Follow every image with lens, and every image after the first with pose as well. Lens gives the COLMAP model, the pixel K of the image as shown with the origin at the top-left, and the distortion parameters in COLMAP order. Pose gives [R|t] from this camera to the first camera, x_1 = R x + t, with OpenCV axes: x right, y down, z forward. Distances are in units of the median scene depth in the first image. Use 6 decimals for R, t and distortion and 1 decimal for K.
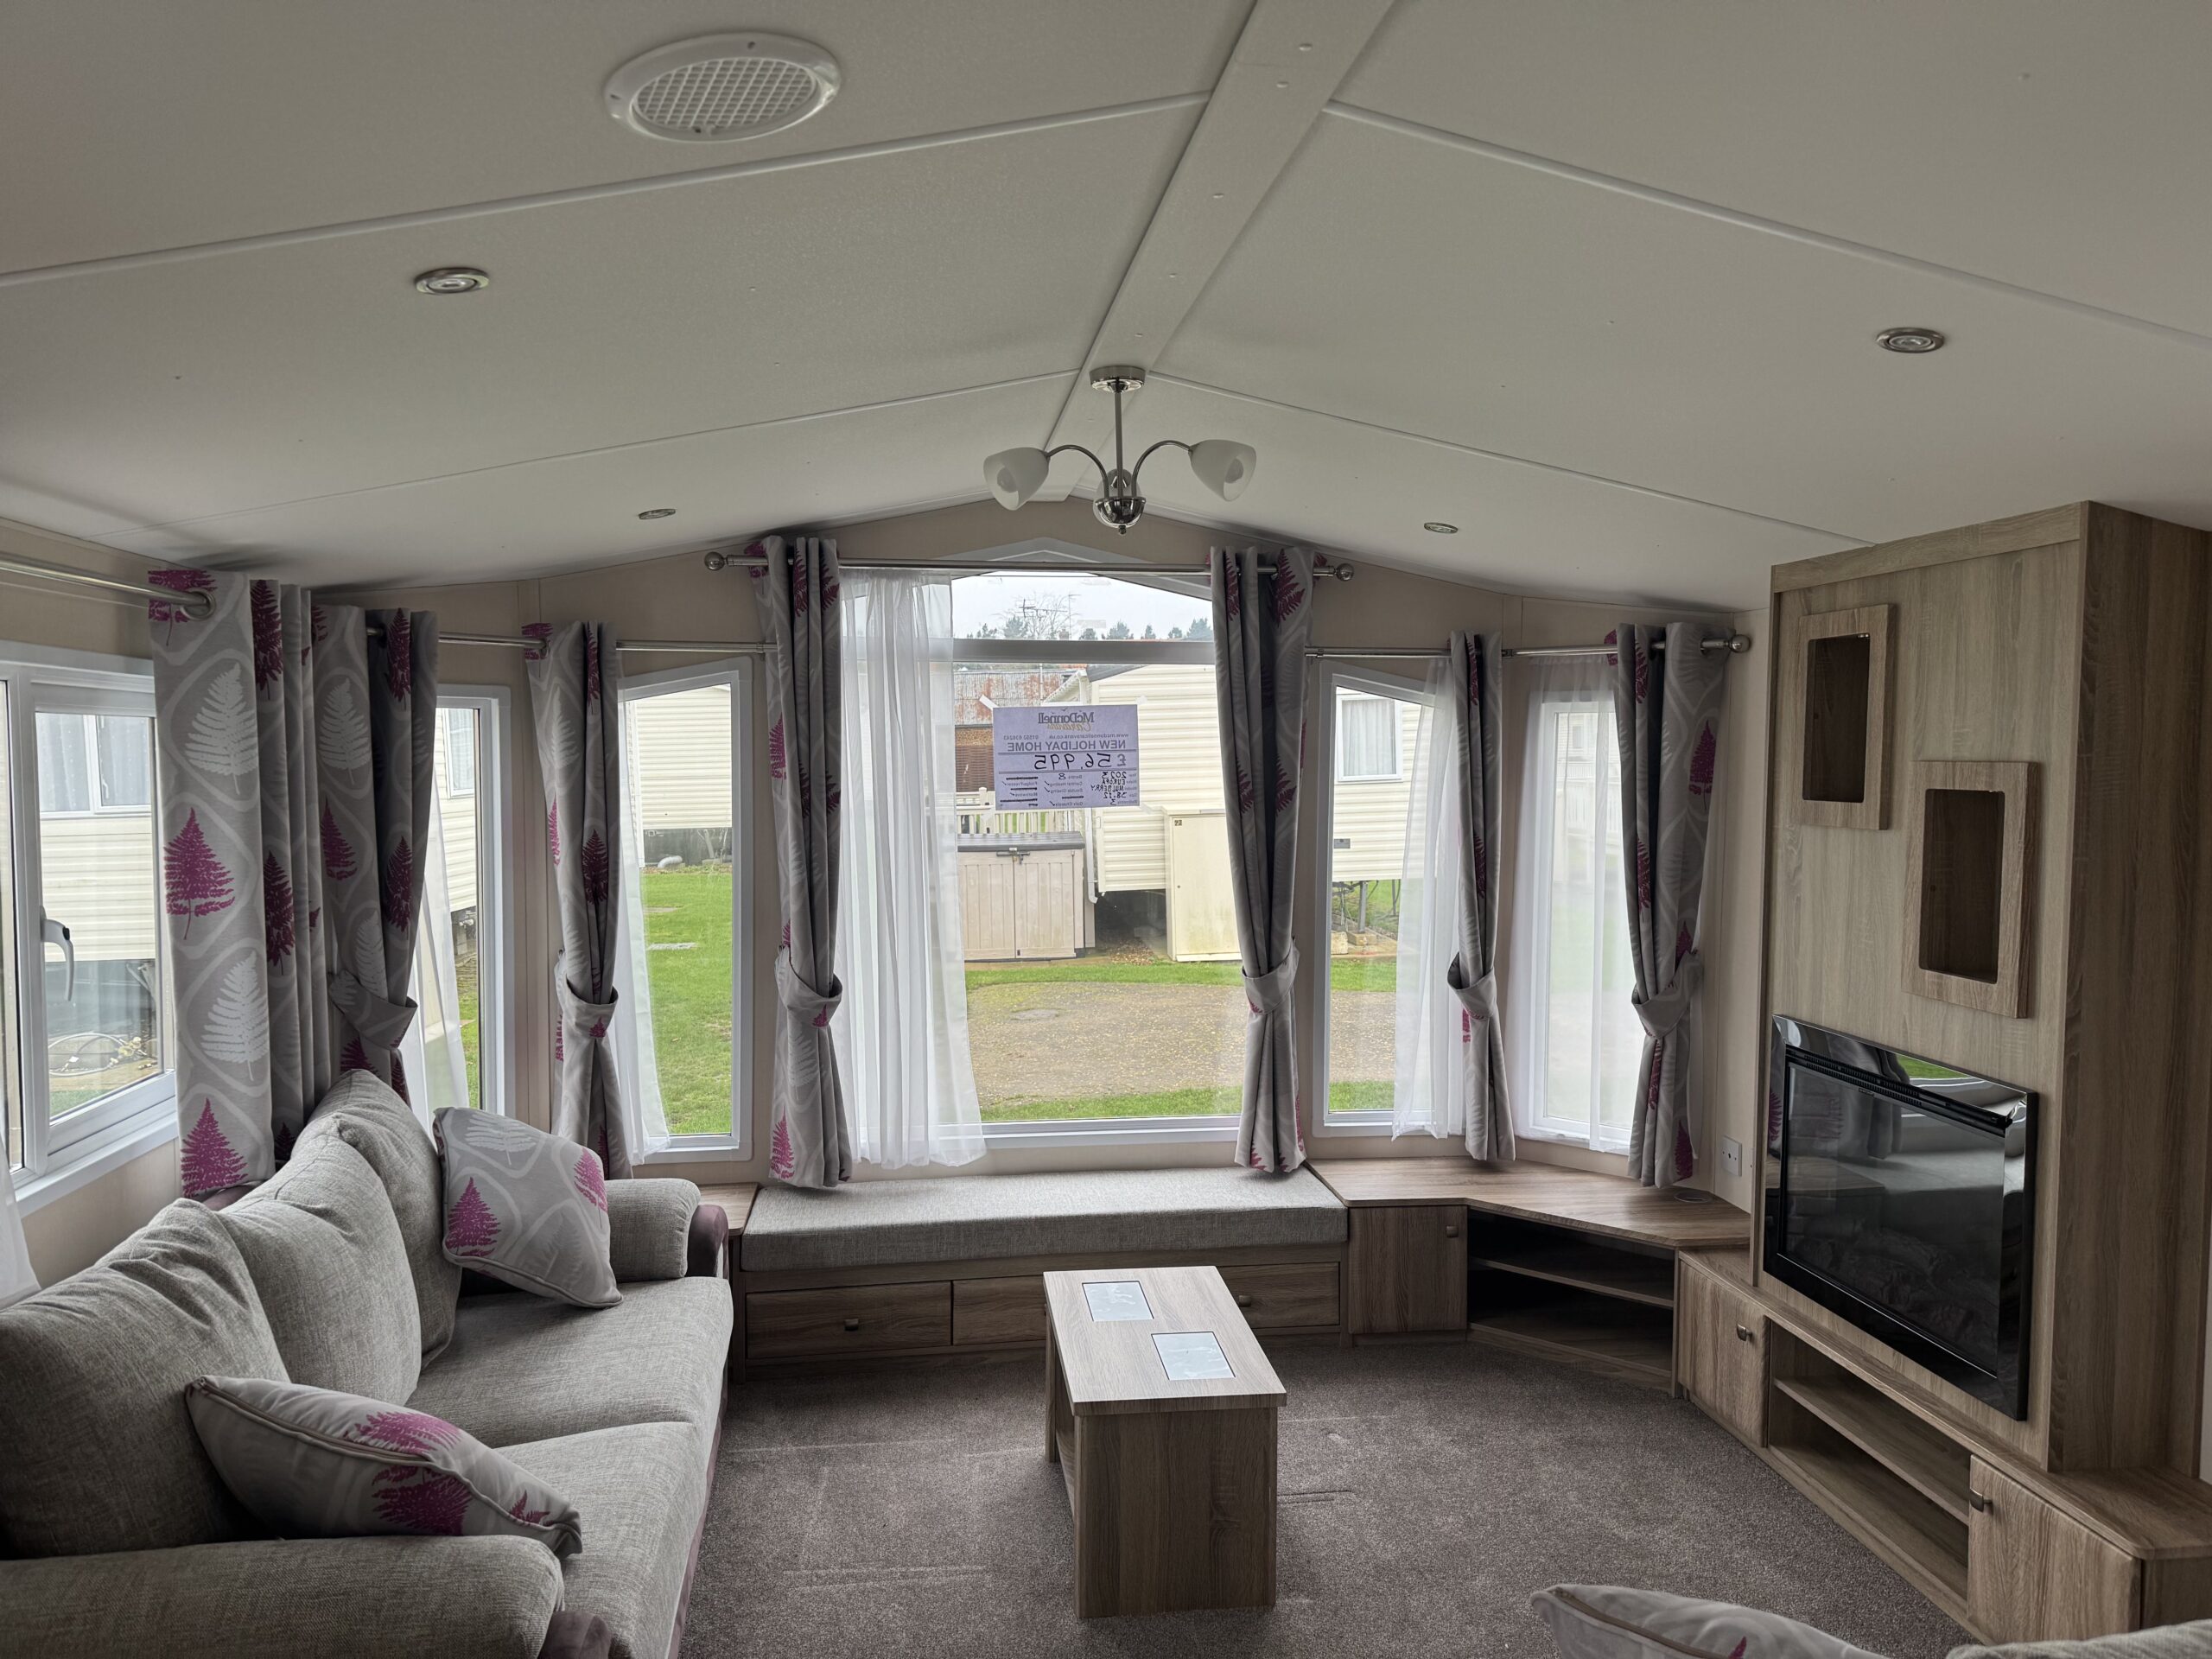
lens RADIAL K [[1527.2, 0, 1106.7], [0, 1527.2, 839.0], [0, 0, 1]] dist [0.149492, -0.202931]
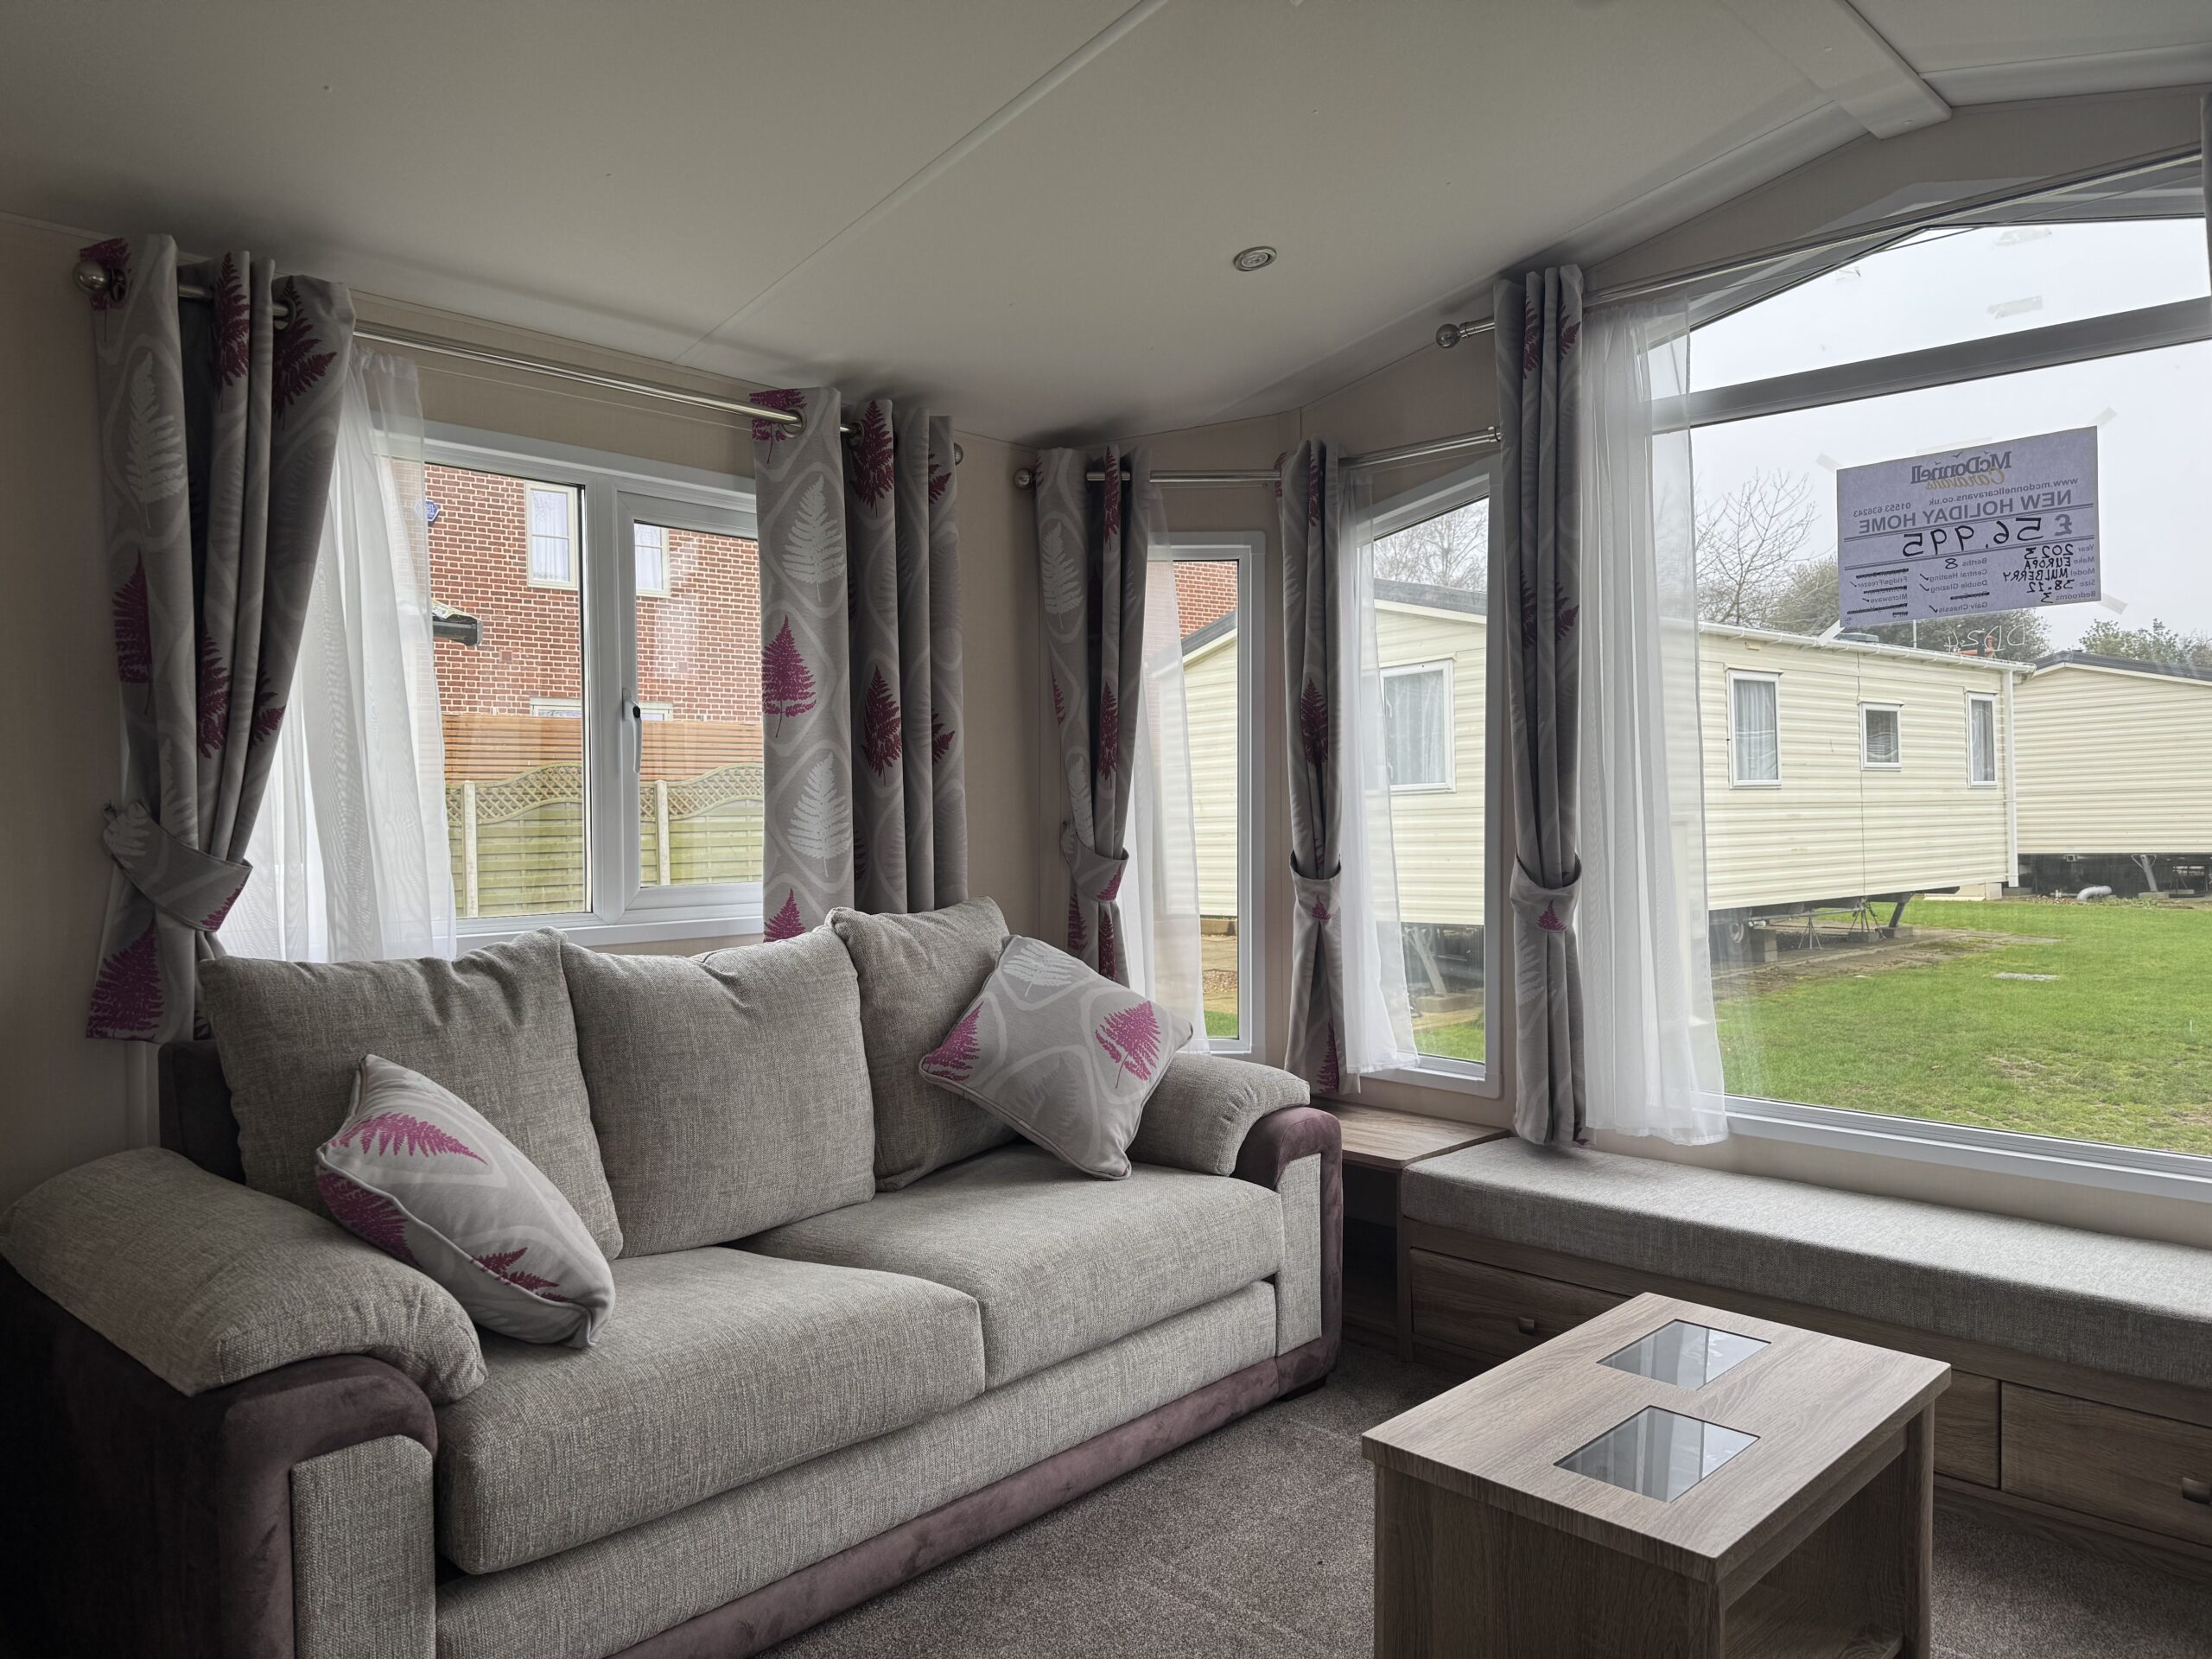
lens RADIAL K [[1527.2, 0, 1106.7], [0, 1527.2, 839.0], [0, 0, 1]] dist [0.149492, -0.202931]
pose [[0.630052, 0.017890, -0.776347, 0.340143], [-0.038630, 0.999219, -0.008325, 0.120725], [0.775592, 0.035236, 0.630250, 0.462536]]
